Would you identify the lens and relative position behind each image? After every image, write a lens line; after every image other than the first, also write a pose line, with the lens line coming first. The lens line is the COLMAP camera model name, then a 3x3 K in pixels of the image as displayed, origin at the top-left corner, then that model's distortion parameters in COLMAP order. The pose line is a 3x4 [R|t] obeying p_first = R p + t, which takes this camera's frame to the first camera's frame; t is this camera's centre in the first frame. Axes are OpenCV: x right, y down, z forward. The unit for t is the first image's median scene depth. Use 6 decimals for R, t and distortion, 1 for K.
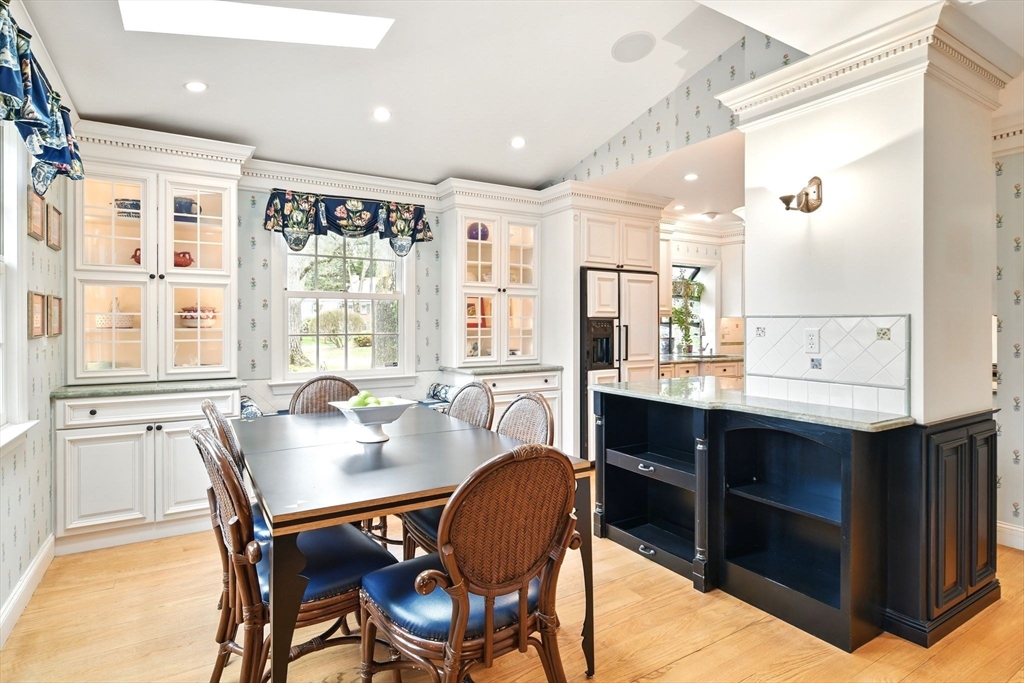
lens RADIAL K [[533.0, 0, 517.4], [0, 533.0, 331.4], [0, 0, 1]] dist [-0.006660, 0.000365]
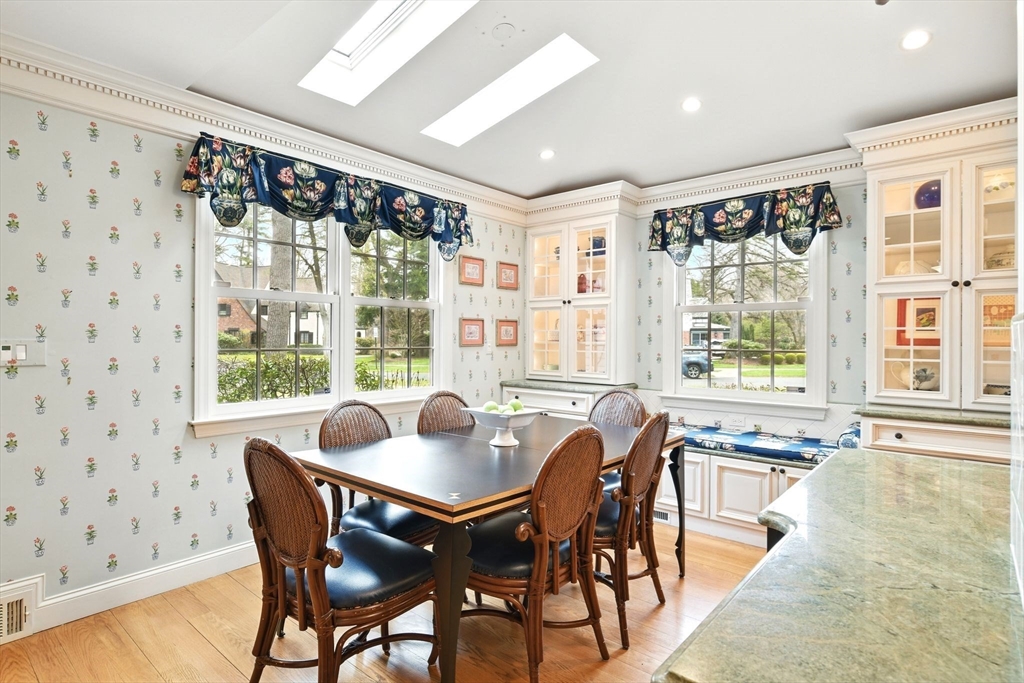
lens RADIAL K [[533.0, 0, 518.8], [0, 533.0, 340.2], [0, 0, 1]] dist [-0.006660, 0.000365]
pose [[0.312464, 0.009754, -0.949879, 0.434189], [-0.013745, 0.999889, 0.005746, -0.012050], [0.949830, 0.011261, 0.312564, 0.384319]]
